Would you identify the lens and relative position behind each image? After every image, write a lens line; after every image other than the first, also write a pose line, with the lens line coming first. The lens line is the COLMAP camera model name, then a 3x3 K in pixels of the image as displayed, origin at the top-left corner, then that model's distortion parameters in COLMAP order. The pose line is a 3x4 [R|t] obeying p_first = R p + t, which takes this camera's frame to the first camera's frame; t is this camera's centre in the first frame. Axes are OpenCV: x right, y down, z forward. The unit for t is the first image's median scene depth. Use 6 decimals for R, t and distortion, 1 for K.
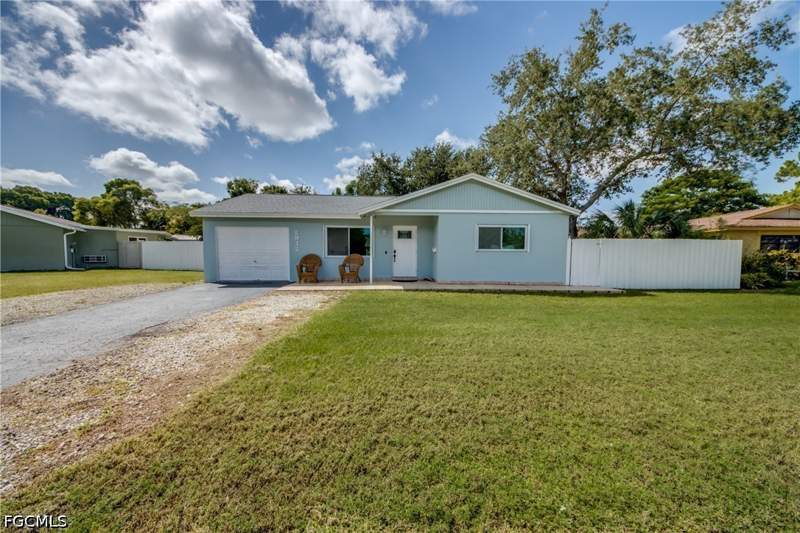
lens RADIAL K [[311.7, 0, 400.0], [0, 311.7, 266.5], [0, 0, 1]] dist [0.010434, -0.012320]
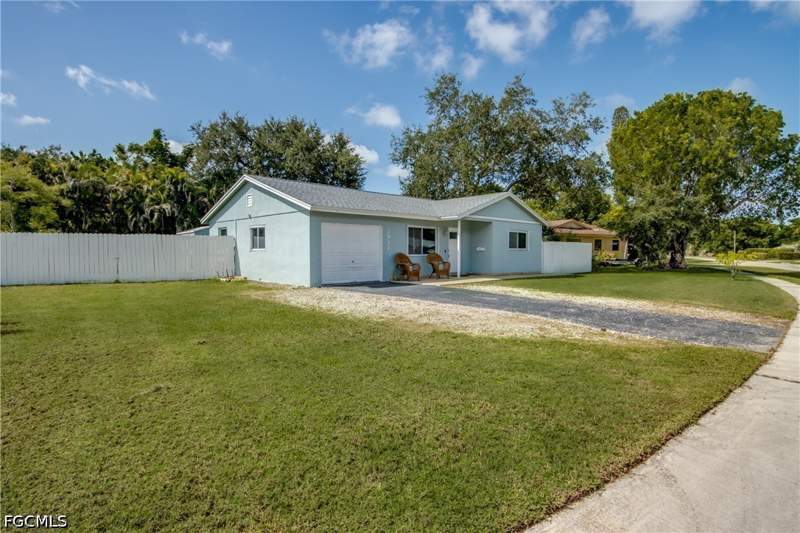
lens RADIAL K [[421.1, 0, 400.0], [0, 421.1, 266.5], [0, 0, 1]] dist [-0.000809, -0.000081]
pose [[0.740500, -0.029180, 0.671423, -0.129266], [0.031060, 0.999475, 0.009183, -0.000927], [-0.671338, 0.014054, 0.741018, -0.001342]]
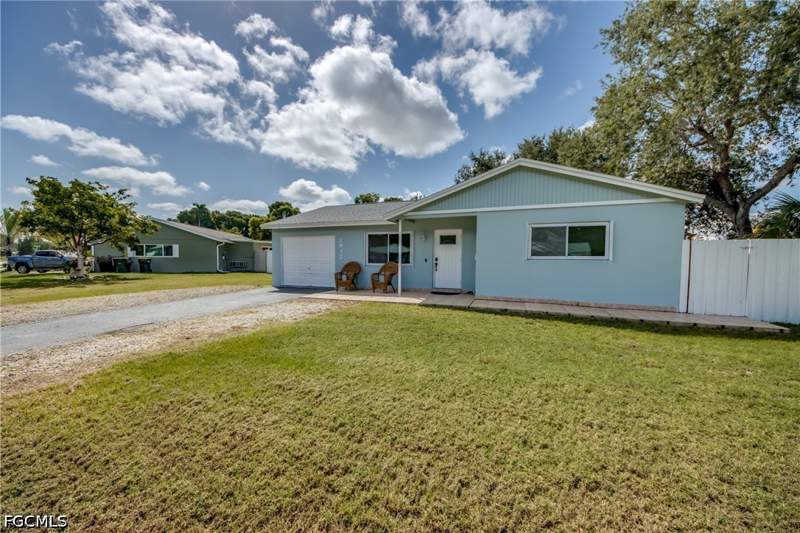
lens RADIAL K [[304.9, 0, 400.0], [0, 304.9, 266.5], [0, 0, 1]] dist [0.000217, -0.000101]
pose [[0.911941, 0.011784, -0.410152, 0.026832], [-0.020830, 0.999628, -0.017595, -0.001115], [0.409792, 0.024590, 0.911847, 0.019024]]
